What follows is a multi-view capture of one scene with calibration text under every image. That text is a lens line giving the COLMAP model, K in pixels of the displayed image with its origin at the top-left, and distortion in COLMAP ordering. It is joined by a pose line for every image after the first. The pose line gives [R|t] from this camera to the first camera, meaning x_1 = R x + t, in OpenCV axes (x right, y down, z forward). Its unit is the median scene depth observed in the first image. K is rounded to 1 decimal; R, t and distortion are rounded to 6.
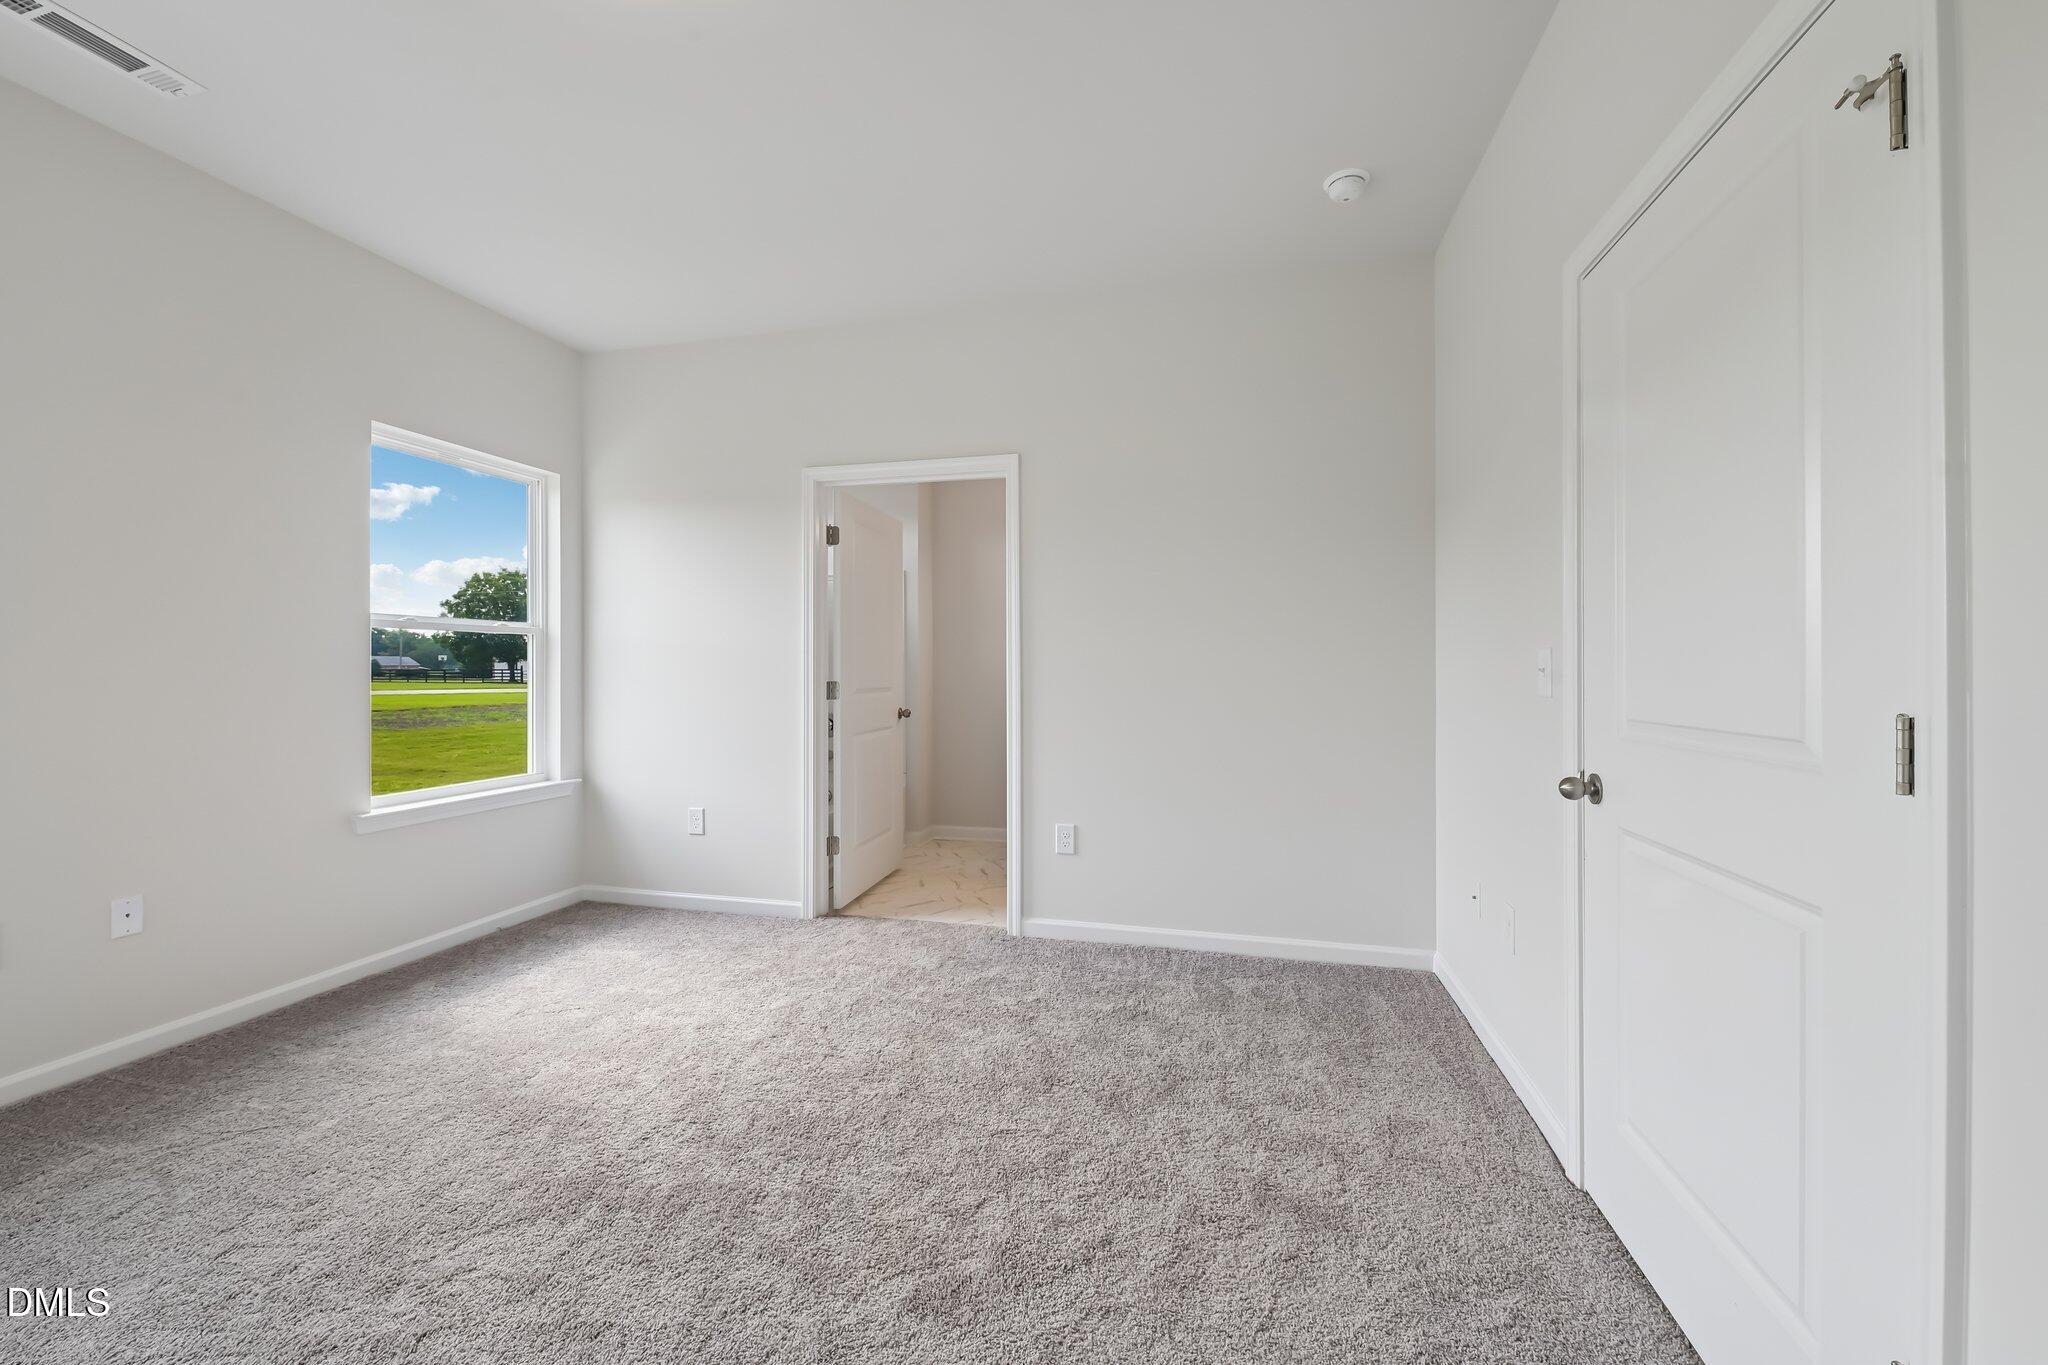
lens RADIAL K [[813.4, 0, 1032.7], [0, 813.4, 667.9], [0, 0, 1]] dist [0.016475, -0.010006]
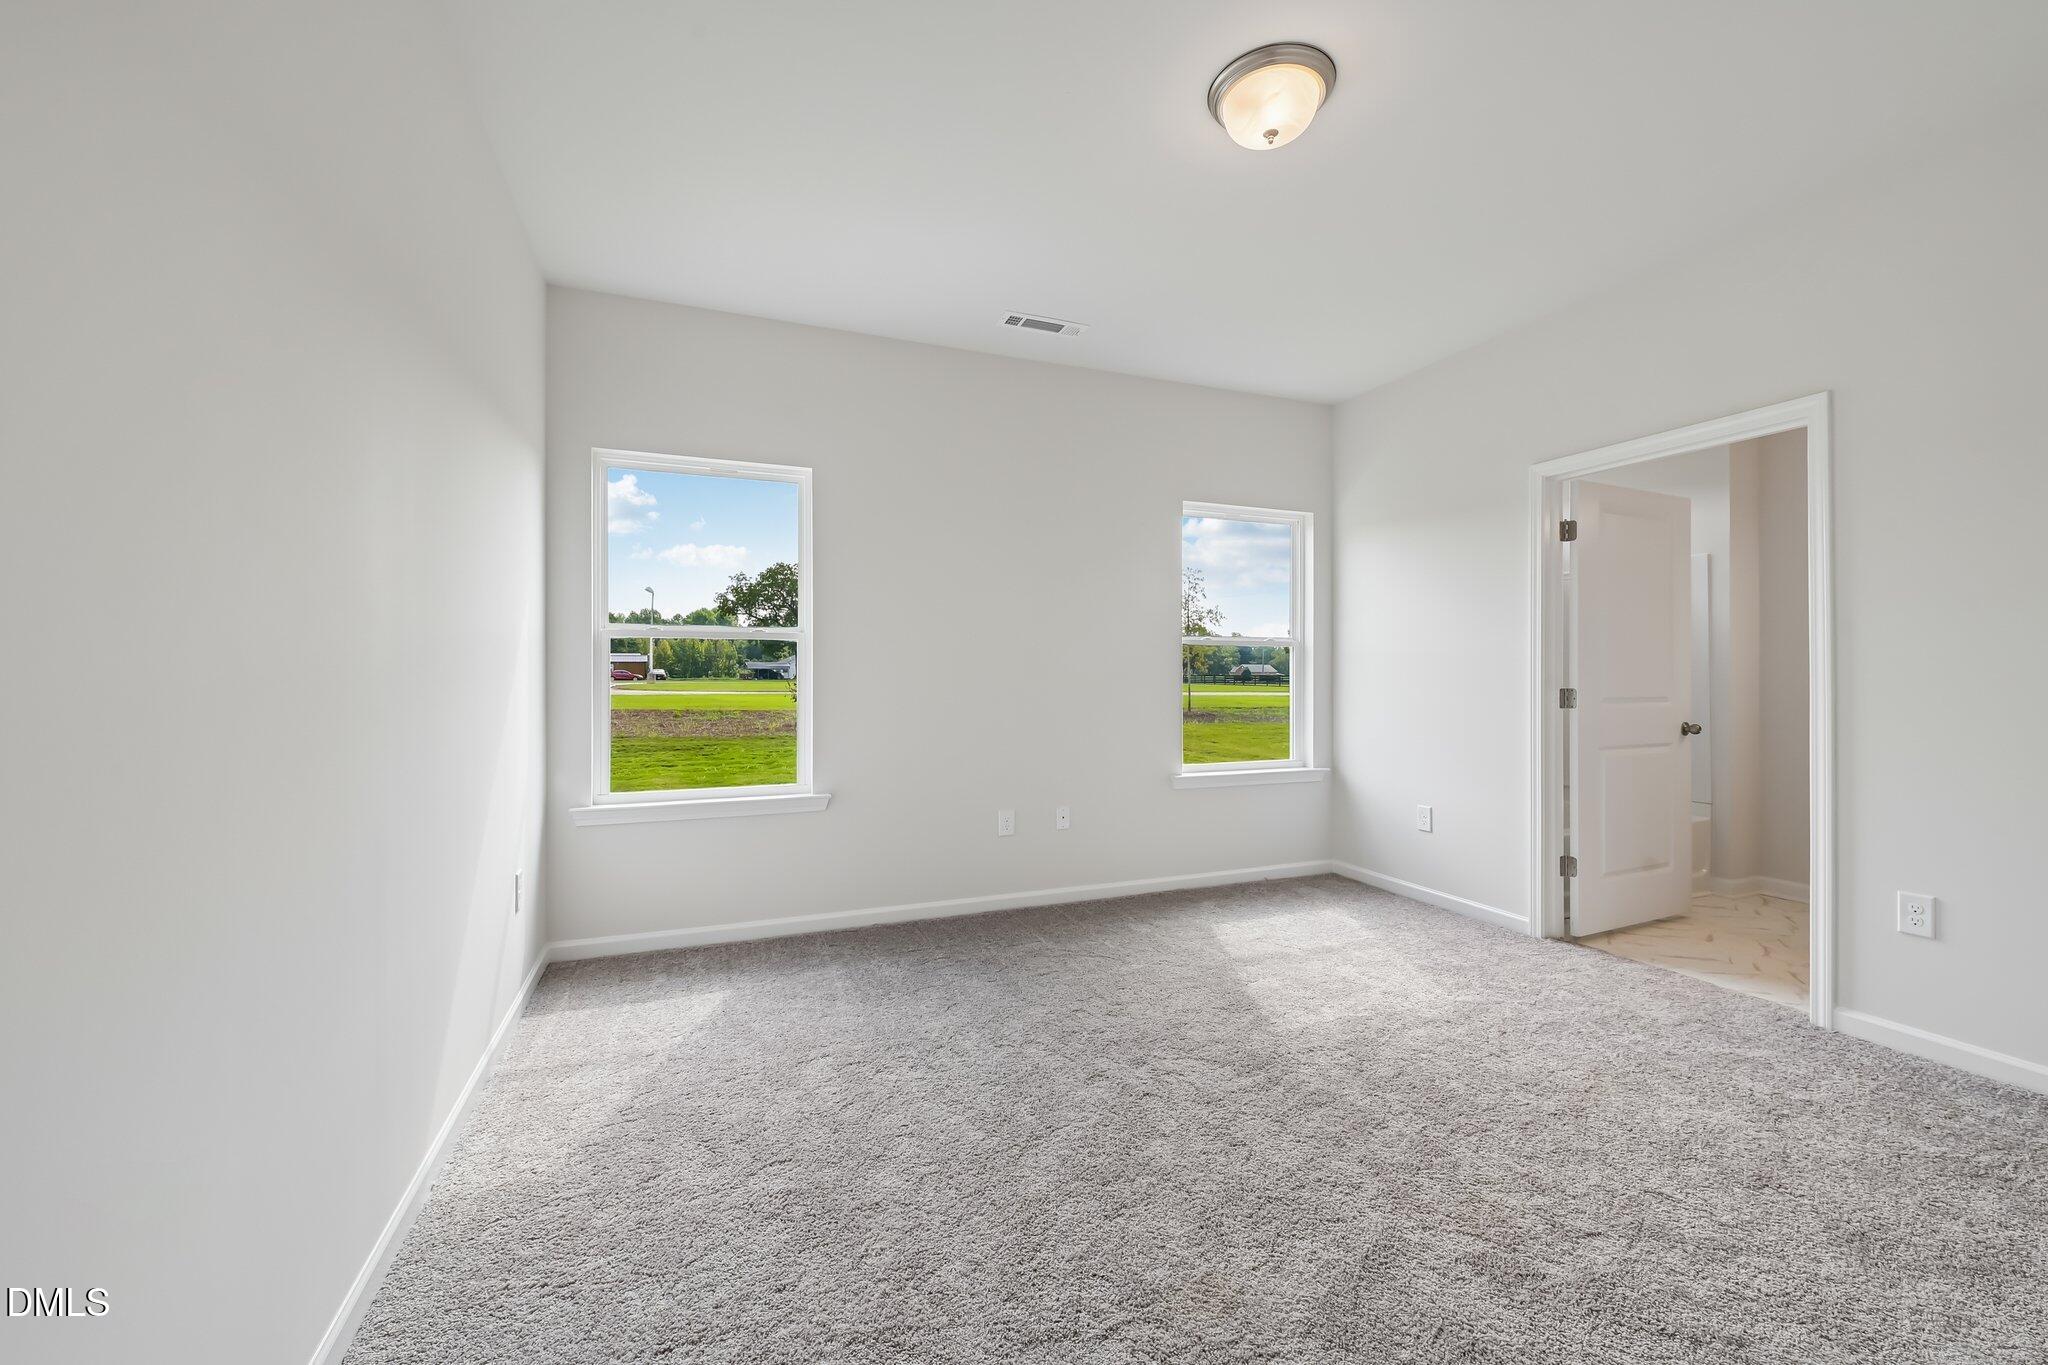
lens RADIAL K [[818.3, 0, 1027.3], [0, 818.3, 677.6], [0, 0, 1]] dist [0.011954, -0.007917]
pose [[0.588449, 0.004570, -0.808521, 0.185756], [-0.001397, 0.999988, 0.004636, 0.000624], [0.808533, -0.001598, 0.588448, -0.057481]]
